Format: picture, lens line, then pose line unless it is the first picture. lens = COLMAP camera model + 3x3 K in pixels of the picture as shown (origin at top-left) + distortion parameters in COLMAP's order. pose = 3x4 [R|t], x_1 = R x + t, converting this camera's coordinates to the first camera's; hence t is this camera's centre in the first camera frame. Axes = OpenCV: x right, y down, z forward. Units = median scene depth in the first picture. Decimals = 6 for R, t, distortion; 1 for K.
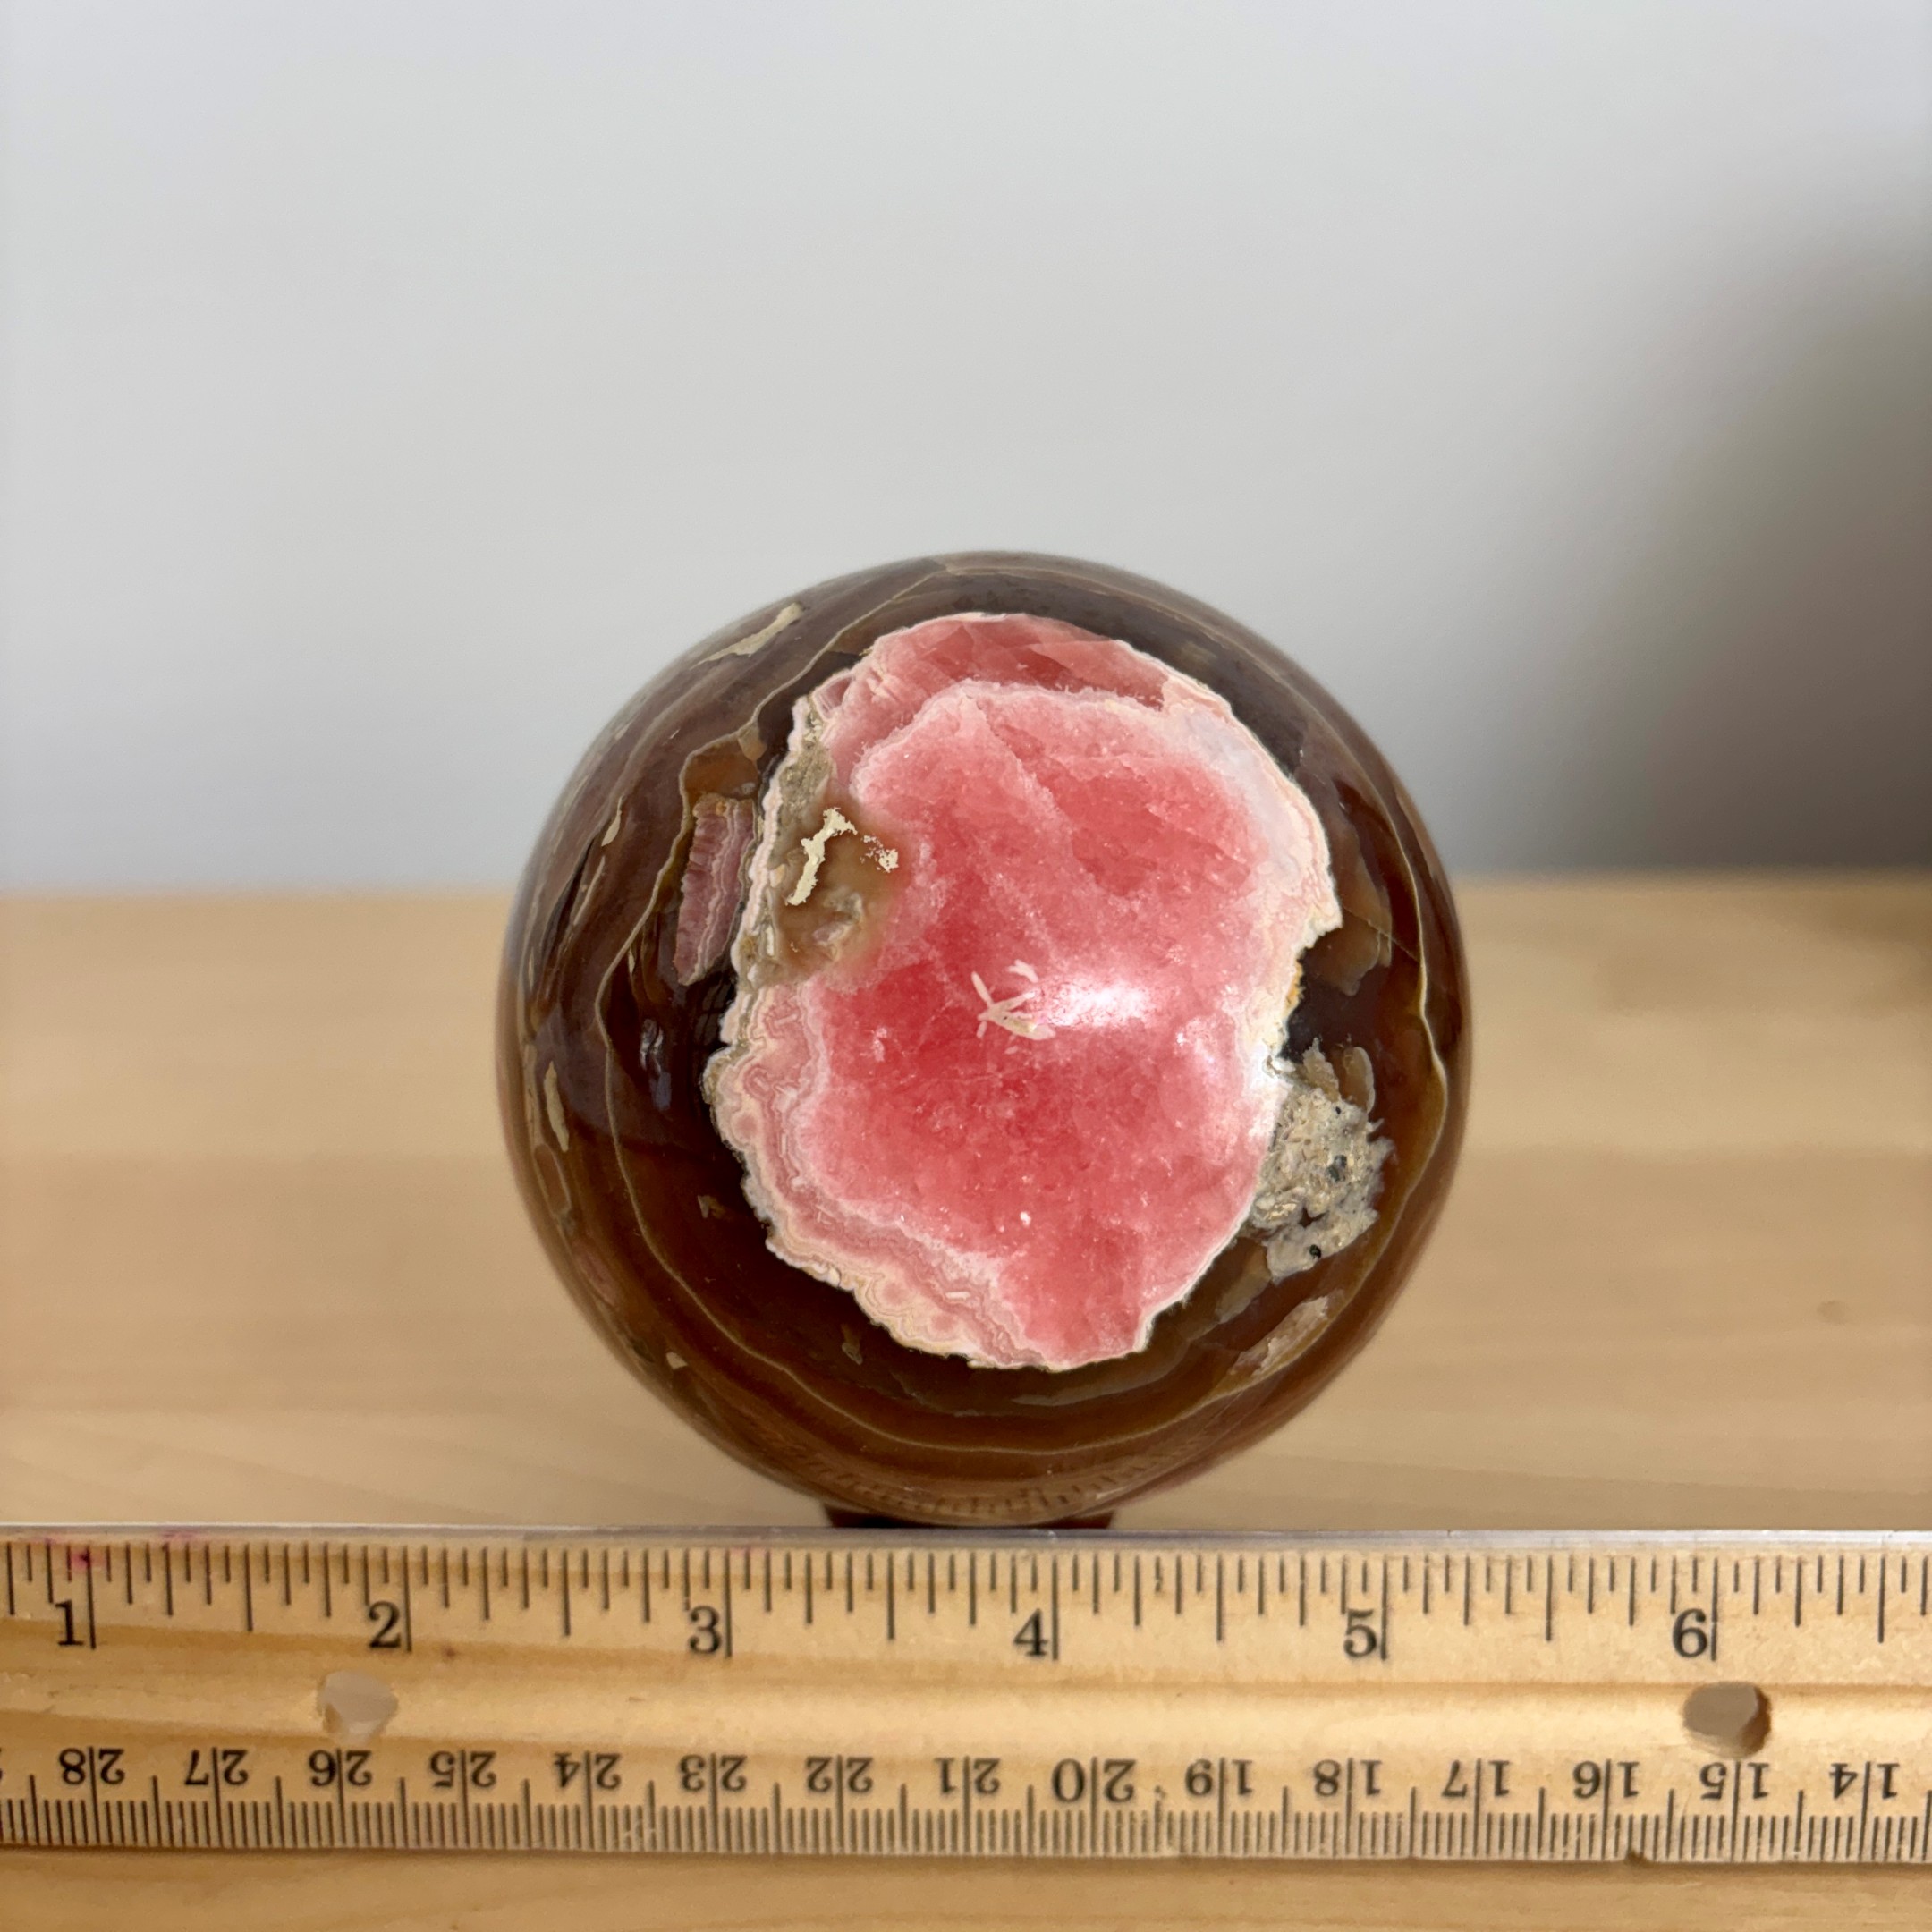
lens RADIAL K [[2164.9, 0, 966.0], [0, 2164.9, 966.0], [0, 0, 1]] dist [0.069417, -0.003143]
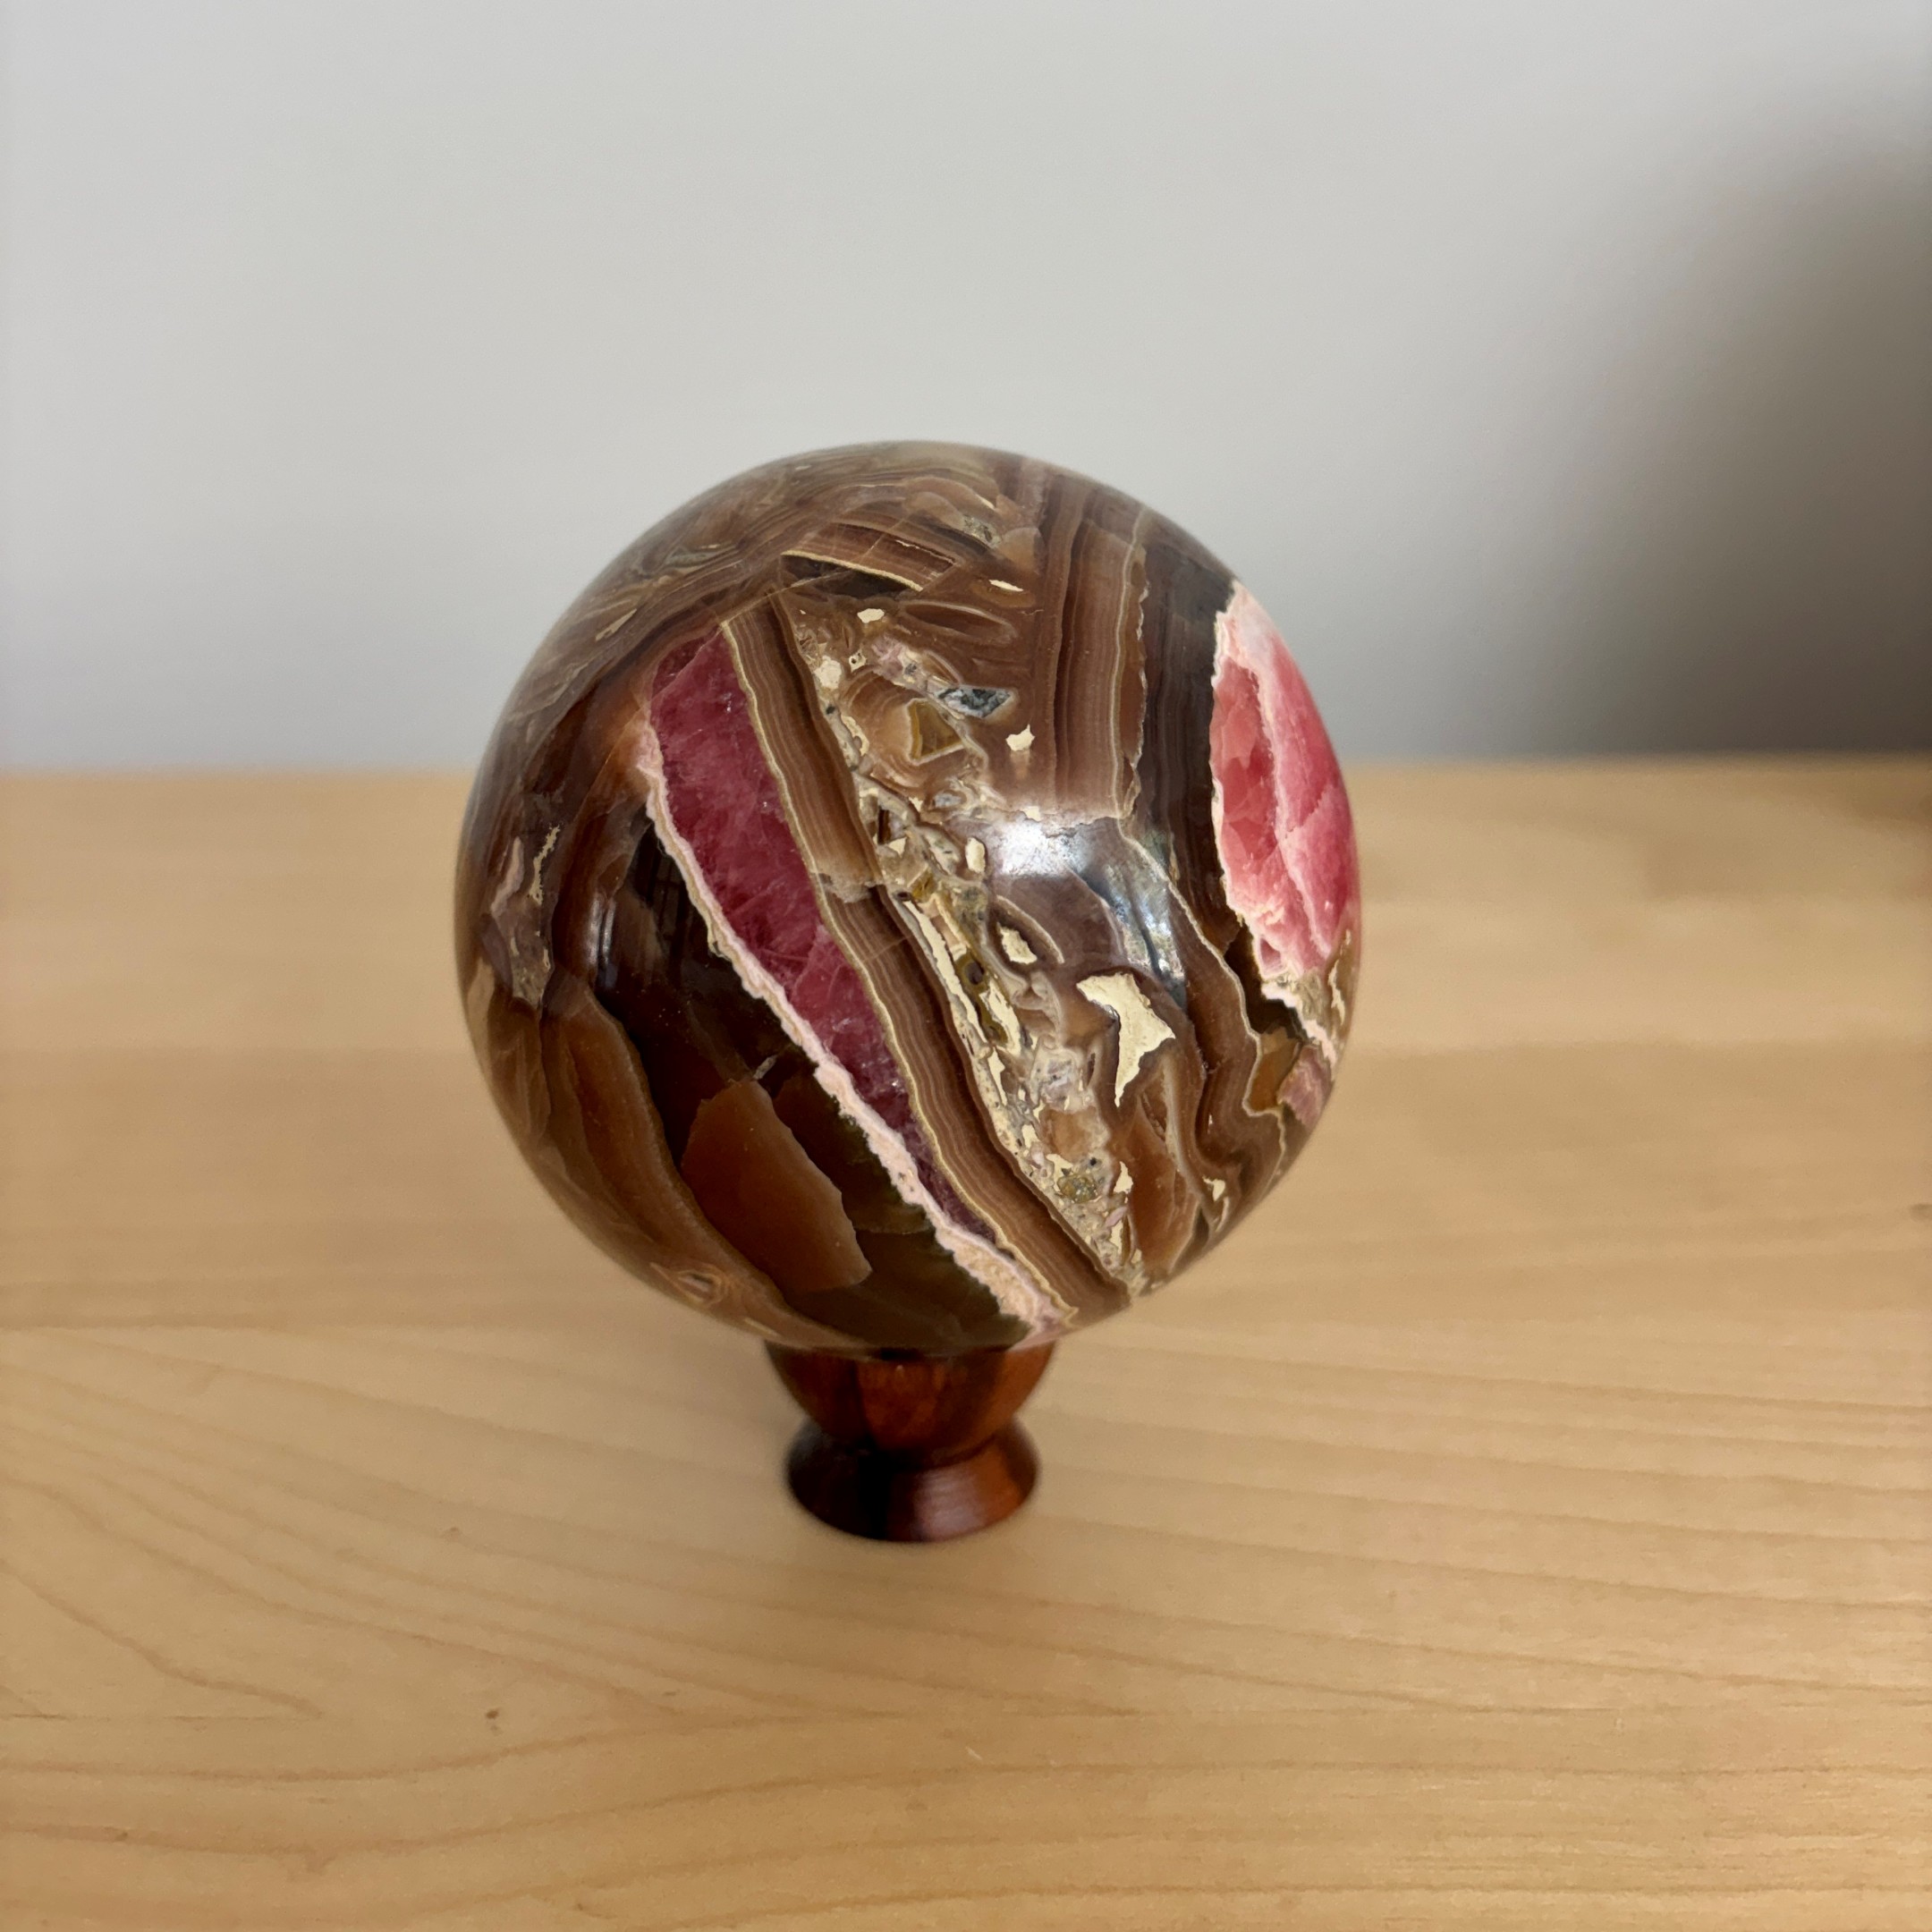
lens RADIAL K [[1942.6, 0, 967.3], [0, 1942.6, 699.7], [0, 0, 1]] dist [0.210809, -0.007263]
pose [[0.028723, -0.948621, 0.315109, -0.250948], [0.077569, 0.316403, 0.945448, -1.100676], [-0.996573, -0.002713, 0.082671, 1.070570]]
